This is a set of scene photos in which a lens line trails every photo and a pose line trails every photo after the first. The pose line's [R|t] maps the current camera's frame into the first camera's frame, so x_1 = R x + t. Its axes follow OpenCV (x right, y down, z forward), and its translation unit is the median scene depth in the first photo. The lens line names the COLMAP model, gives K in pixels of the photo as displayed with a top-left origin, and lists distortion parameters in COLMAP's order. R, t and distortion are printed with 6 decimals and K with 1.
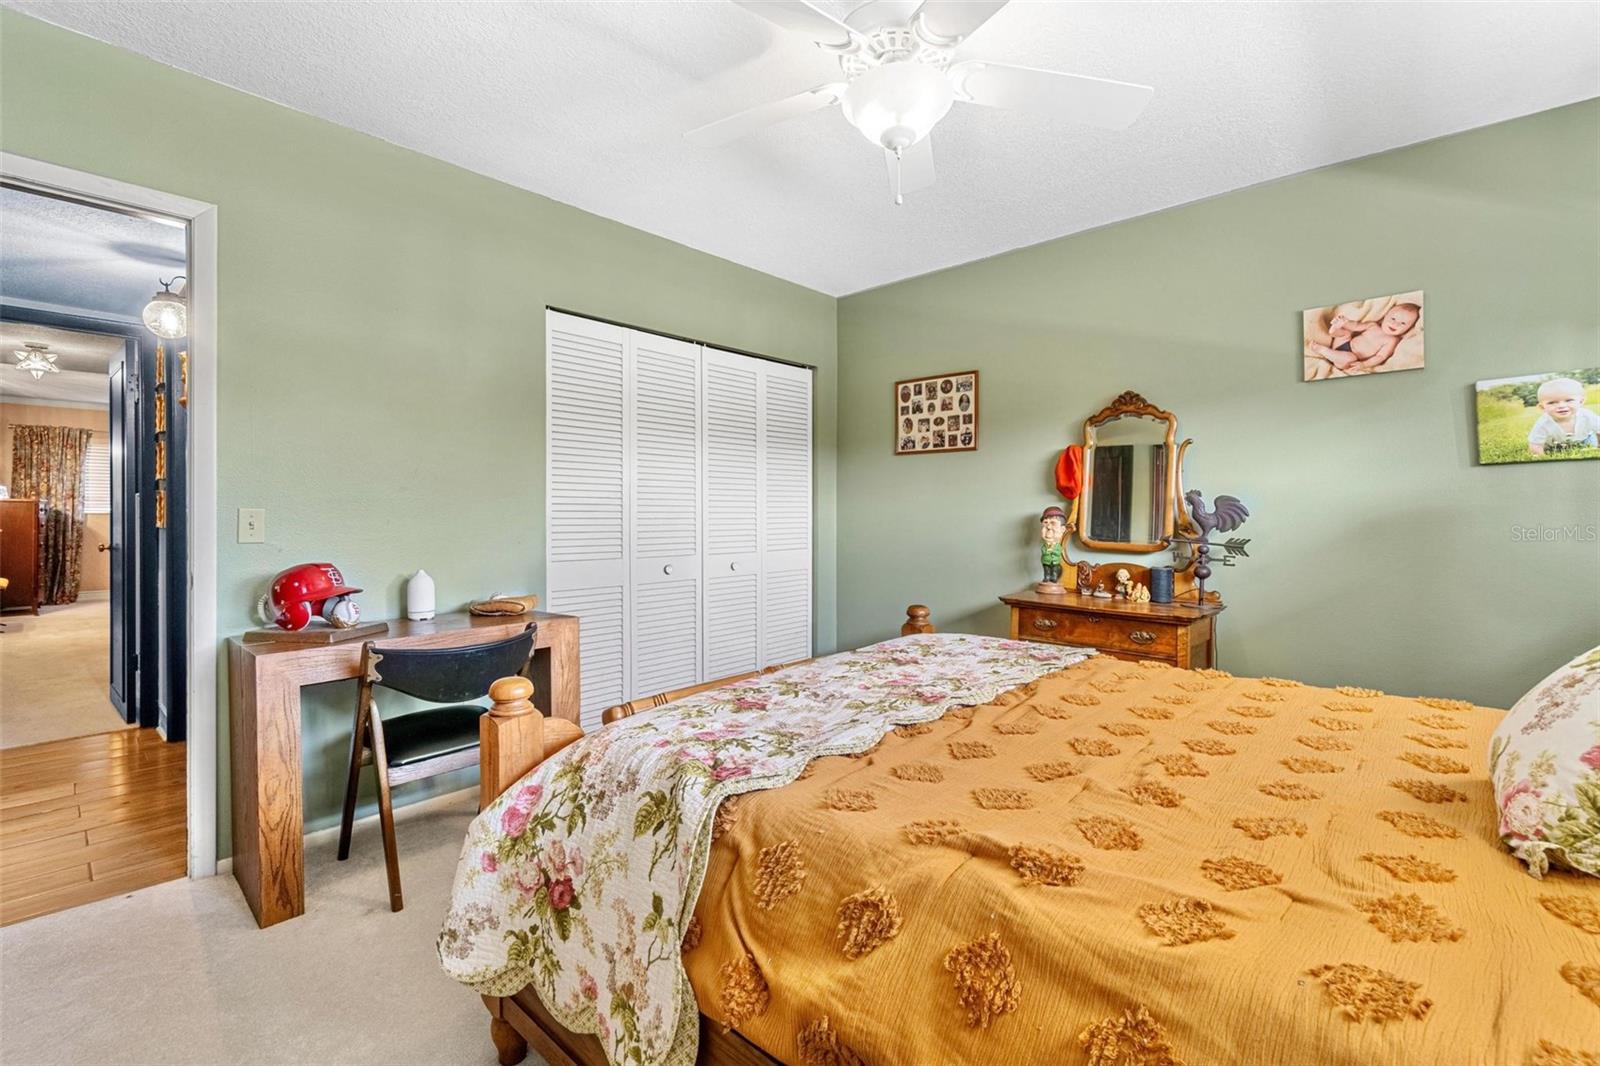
lens RADIAL K [[697.2, 0, 801.2], [0, 697.2, 519.3], [0, 0, 1]] dist [-0.005014, 0.001244]
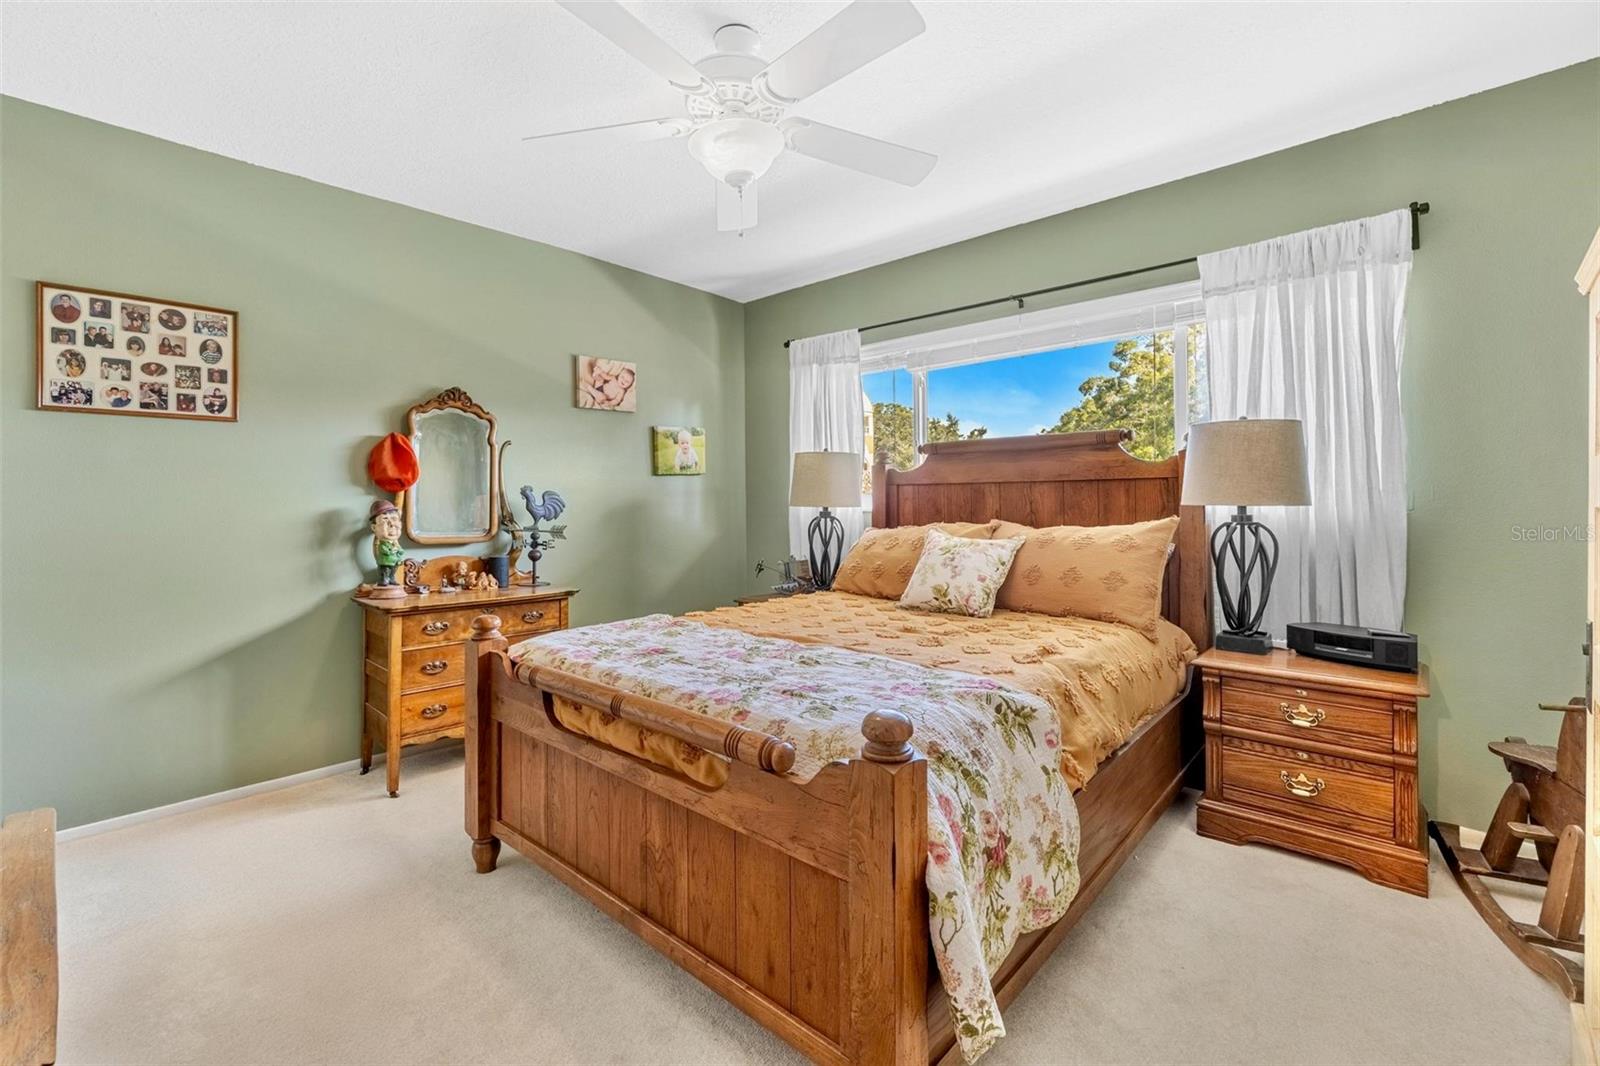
lens RADIAL K [[697.2, 0, 801.0], [0, 697.2, 498.0], [0, 0, 1]] dist [-0.005014, 0.001244]
pose [[0.006339, 0.003411, 0.999974, -0.460420], [0.020639, 0.999781, -0.003542, -0.006045], [-0.999767, 0.020661, 0.006267, 0.410888]]
